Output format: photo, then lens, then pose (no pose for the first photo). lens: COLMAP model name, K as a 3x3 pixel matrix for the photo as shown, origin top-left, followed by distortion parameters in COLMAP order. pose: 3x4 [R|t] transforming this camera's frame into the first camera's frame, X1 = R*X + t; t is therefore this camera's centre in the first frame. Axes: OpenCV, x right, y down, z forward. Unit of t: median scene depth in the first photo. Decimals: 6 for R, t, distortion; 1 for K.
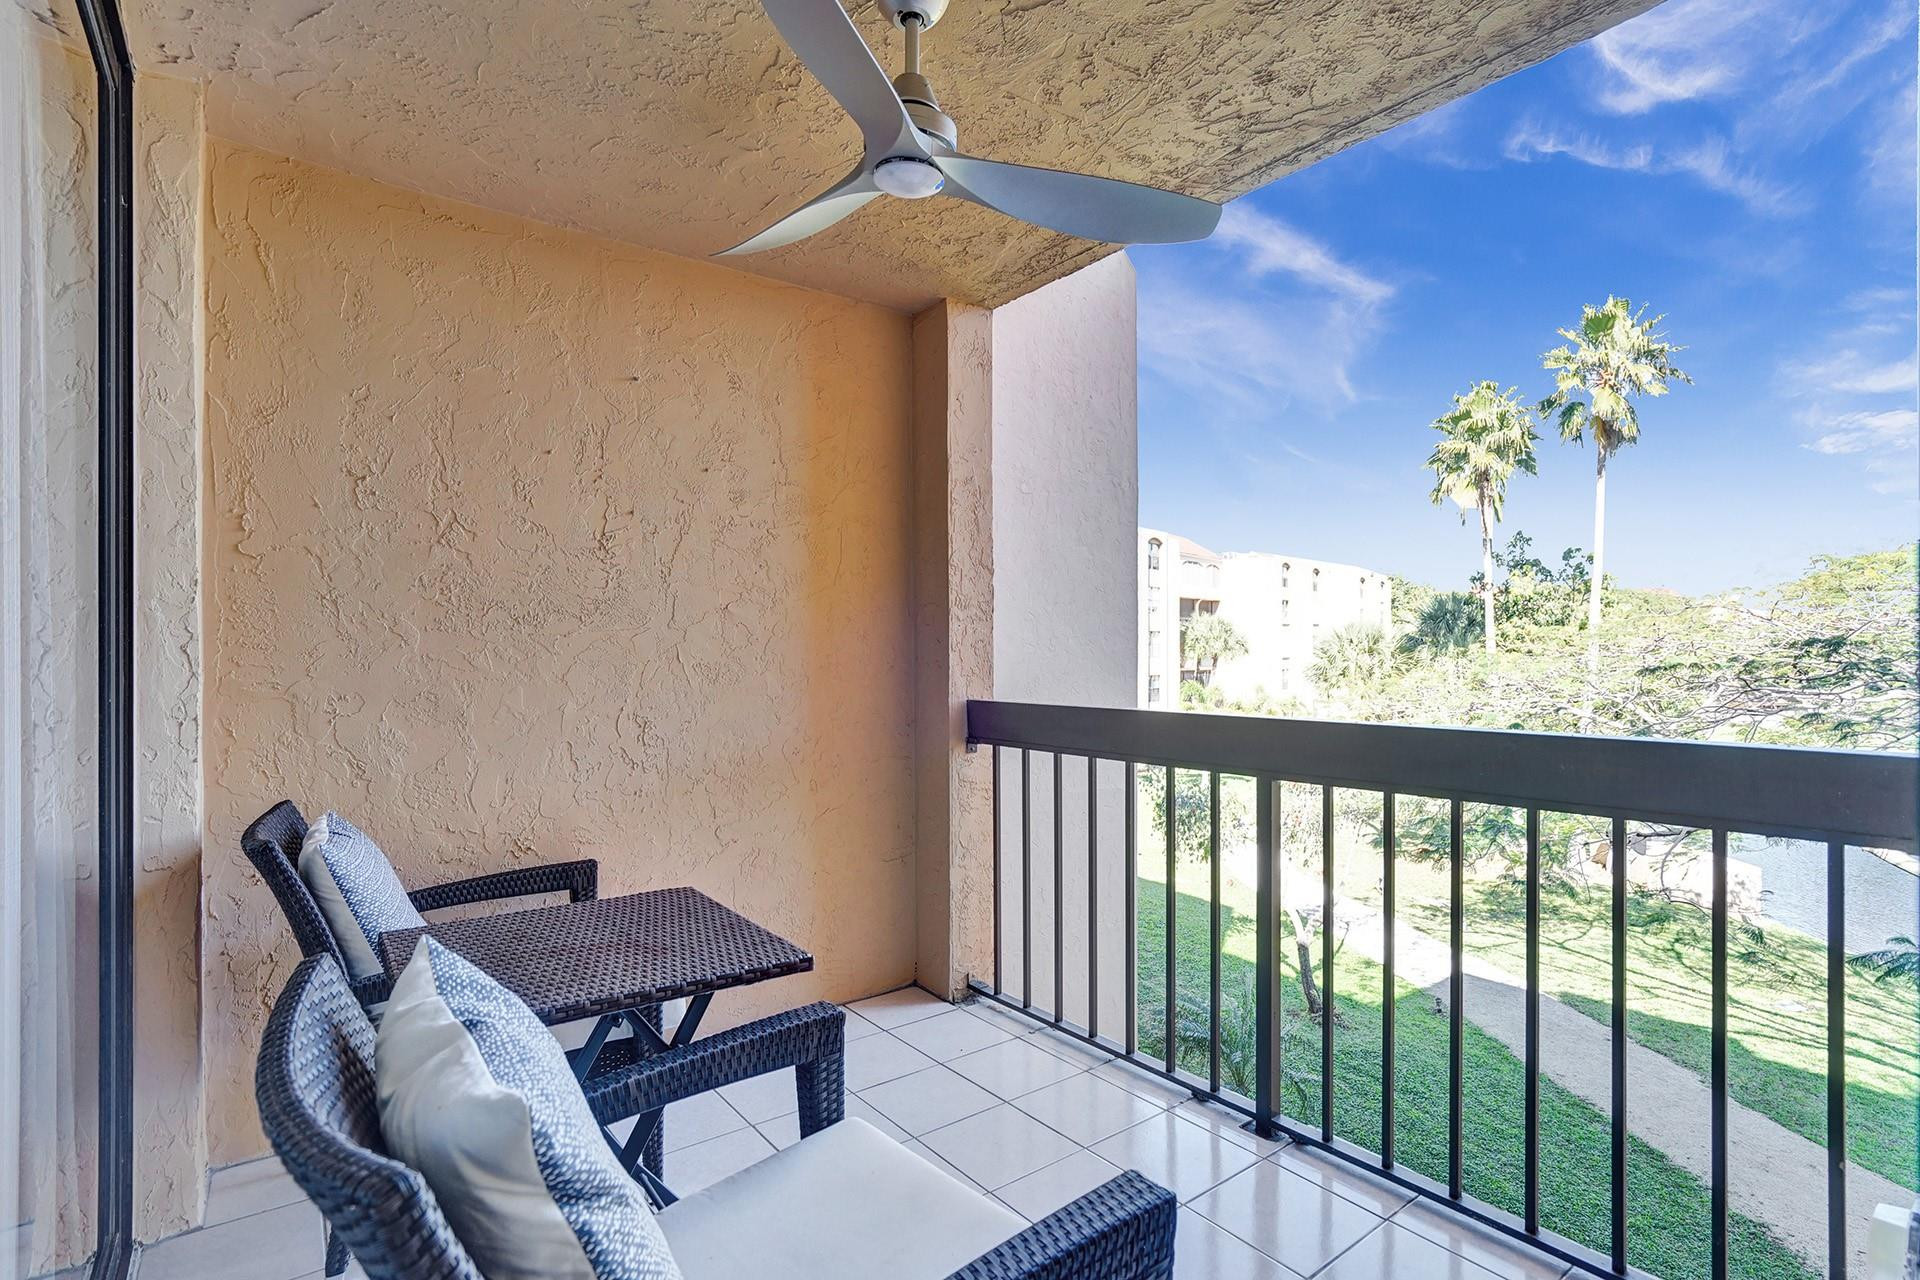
lens RADIAL K [[891.1, 0, 992.5], [0, 891.1, 649.3], [0, 0, 1]] dist [0.003549, 0.000538]
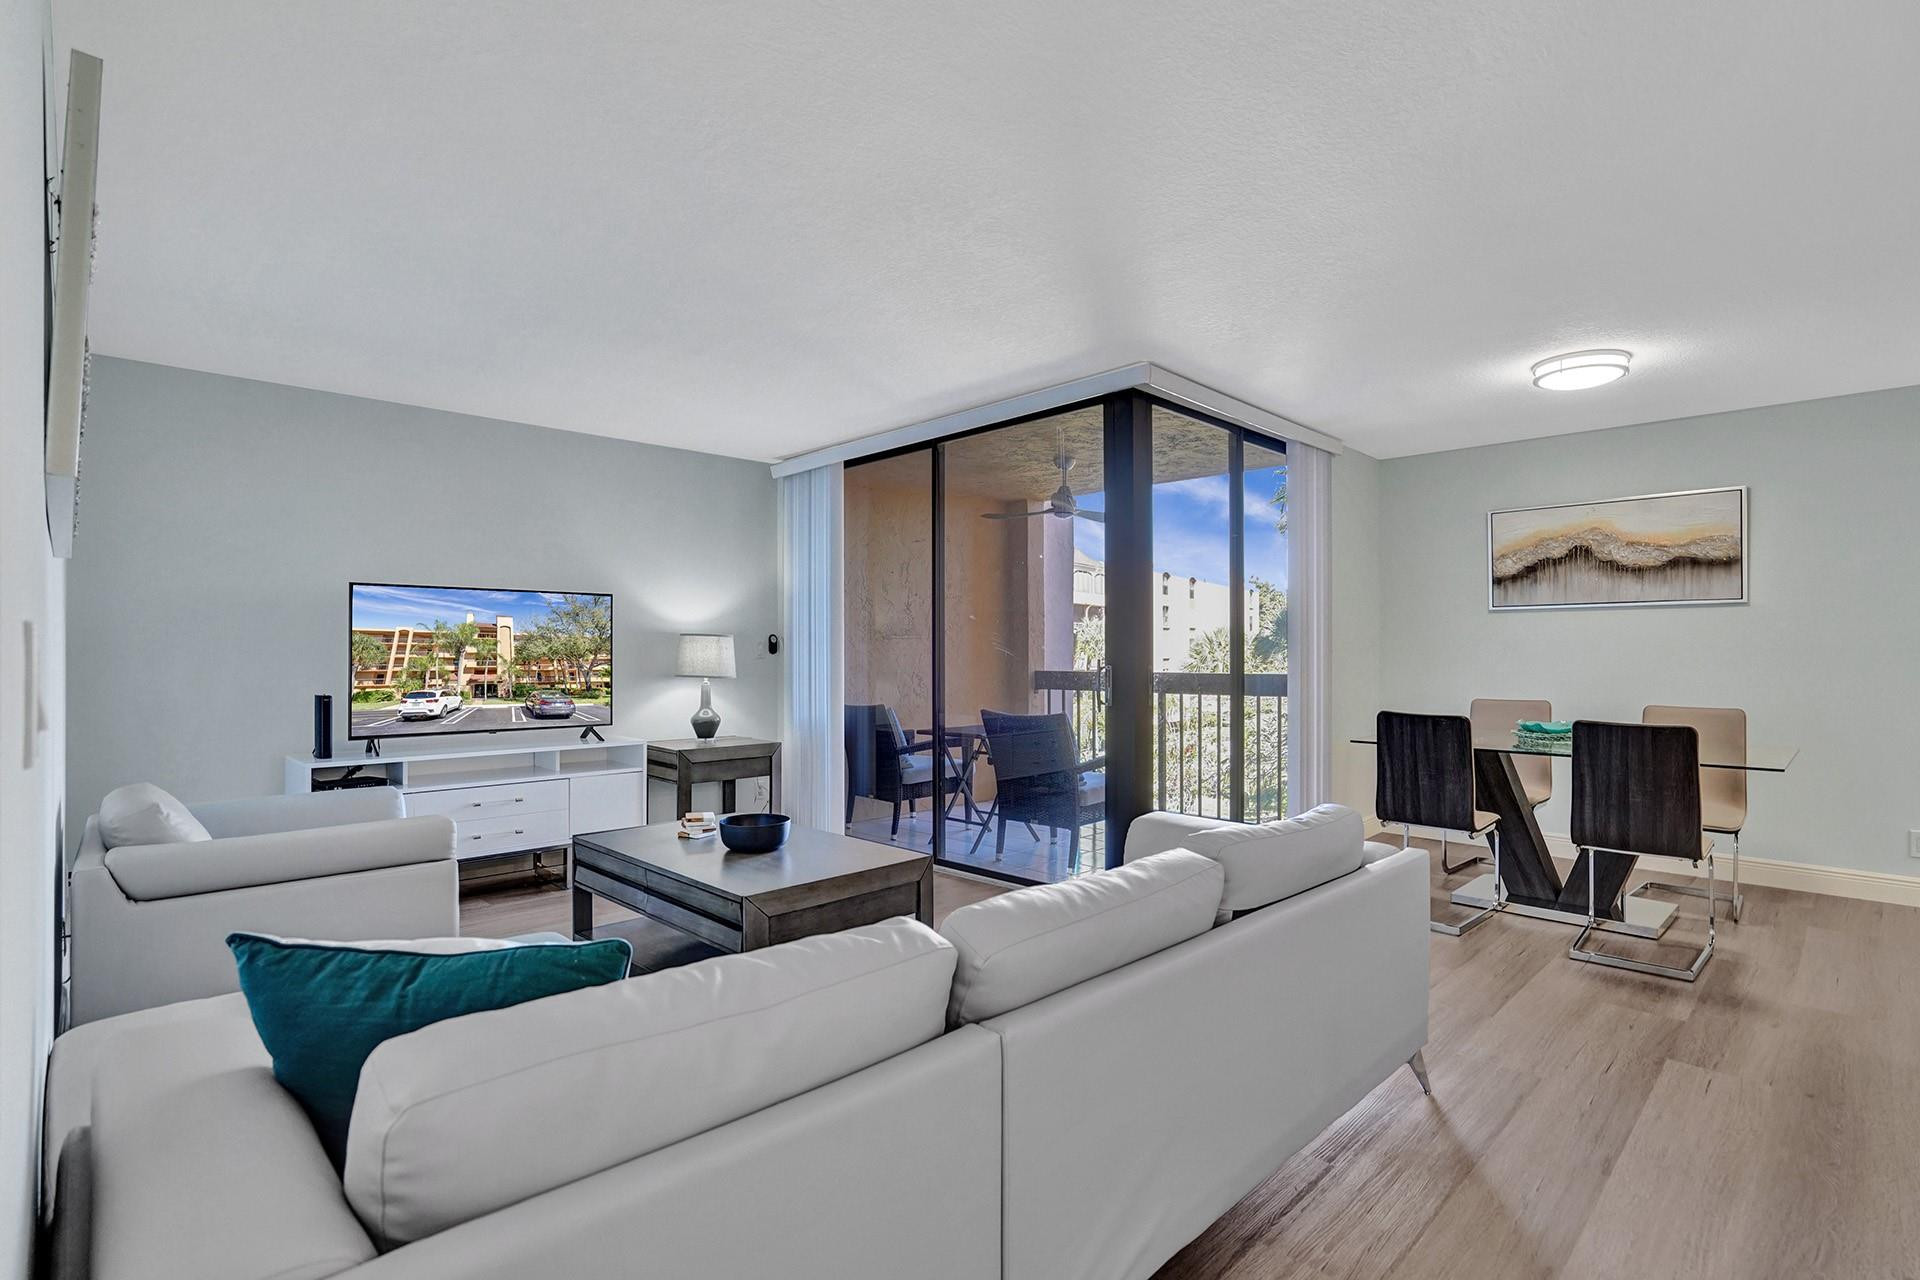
lens RADIAL K [[891.1, 0, 992.5], [0, 891.1, 649.3], [0, 0, 1]] dist [0.003549, 0.000538]
pose [[0.992042, 0.004220, 0.125837, -0.386630], [-0.004160, 0.999991, -0.000742, 0.000820], [-0.125839, 0.000213, 0.992051, -1.157396]]
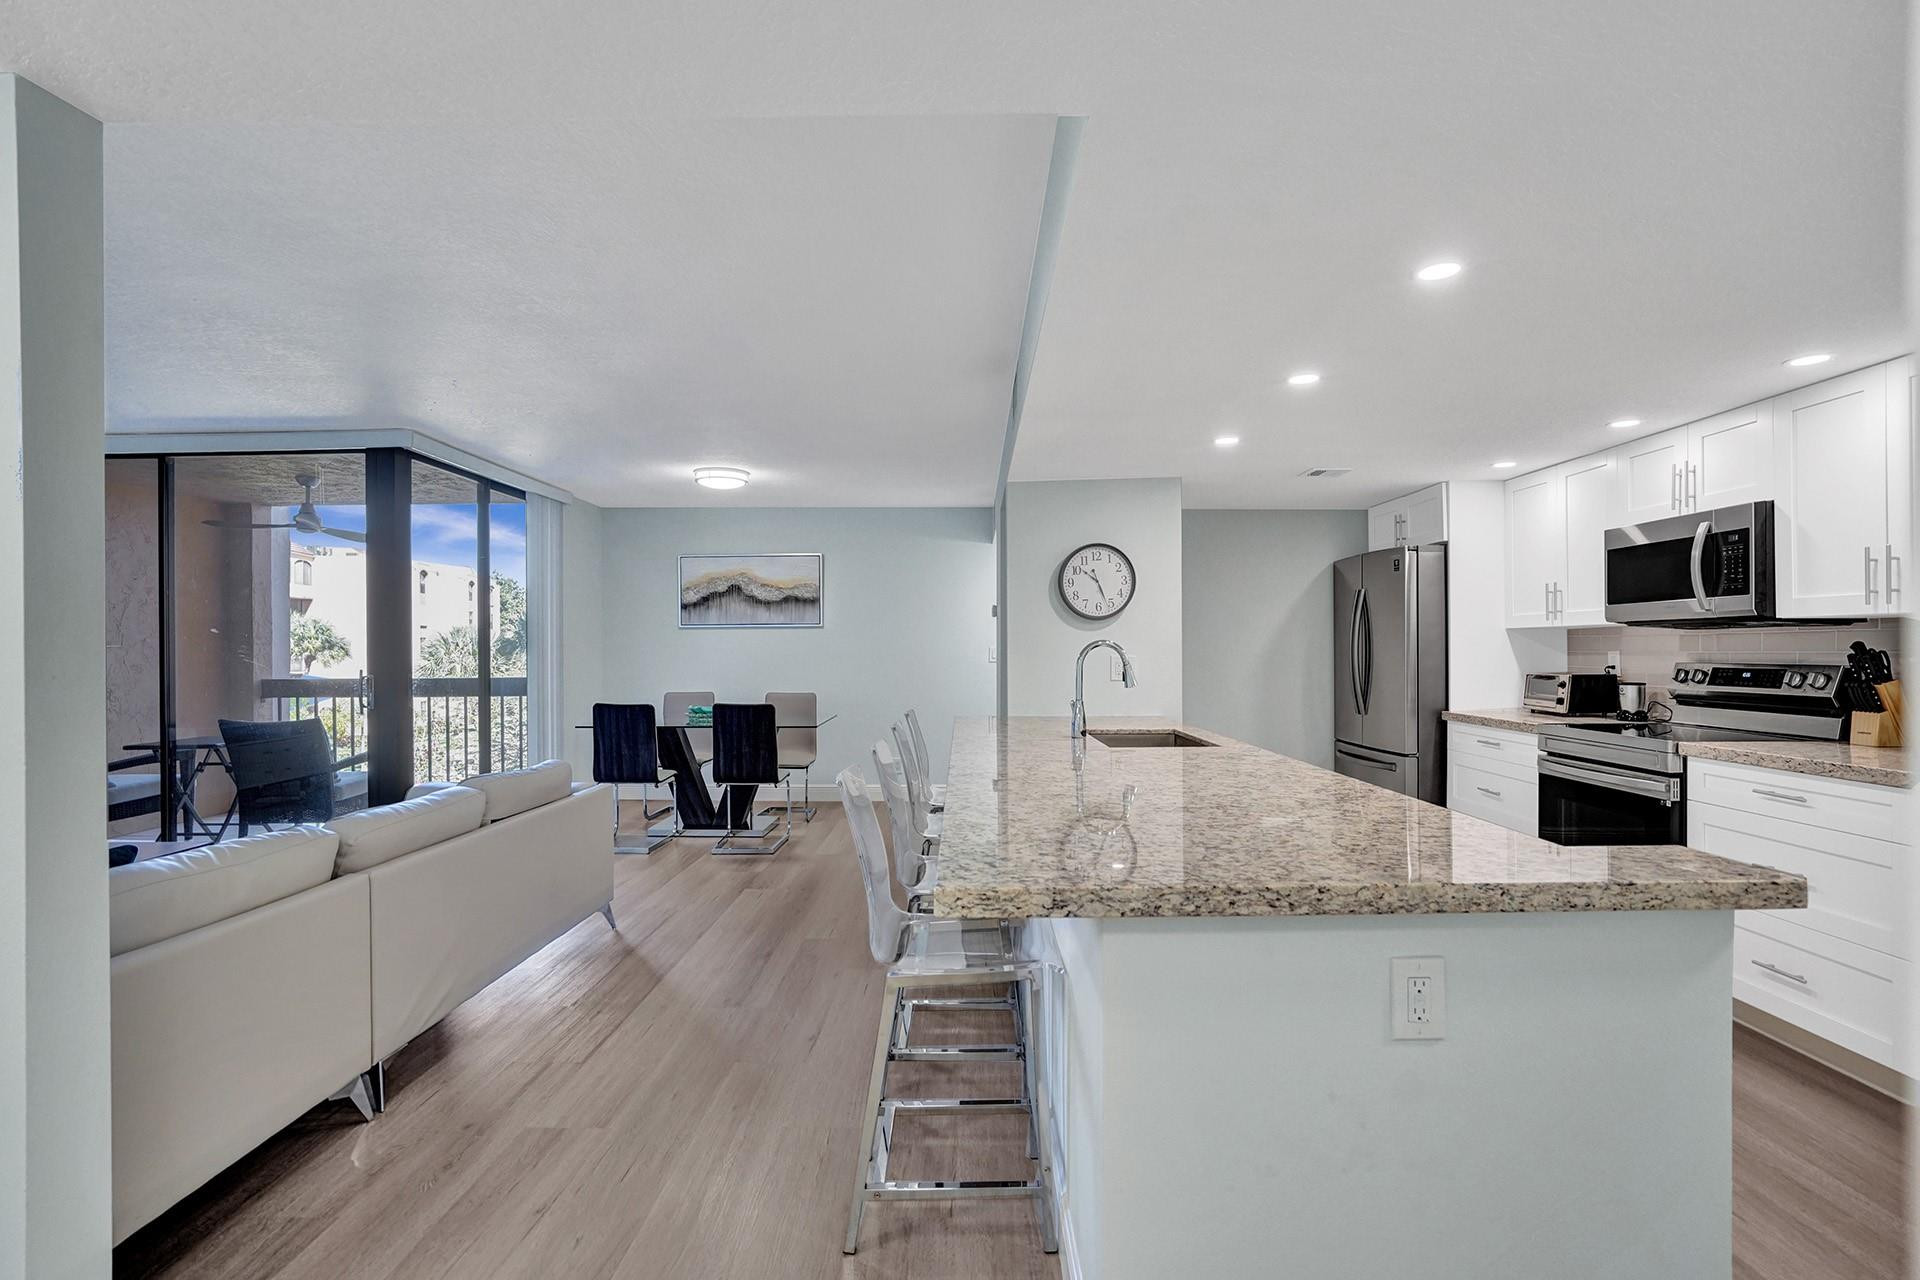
lens RADIAL K [[913.9, 0, 962.0], [0, 913.9, 645.6], [0, 0, 1]] dist [-0.061855, 0.027627]
pose [[0.628960, 0.002840, 0.777433, -0.677143], [0.000778, 0.999991, -0.004282, -0.026494], [-0.777438, 0.003298, 0.628951, -1.794996]]
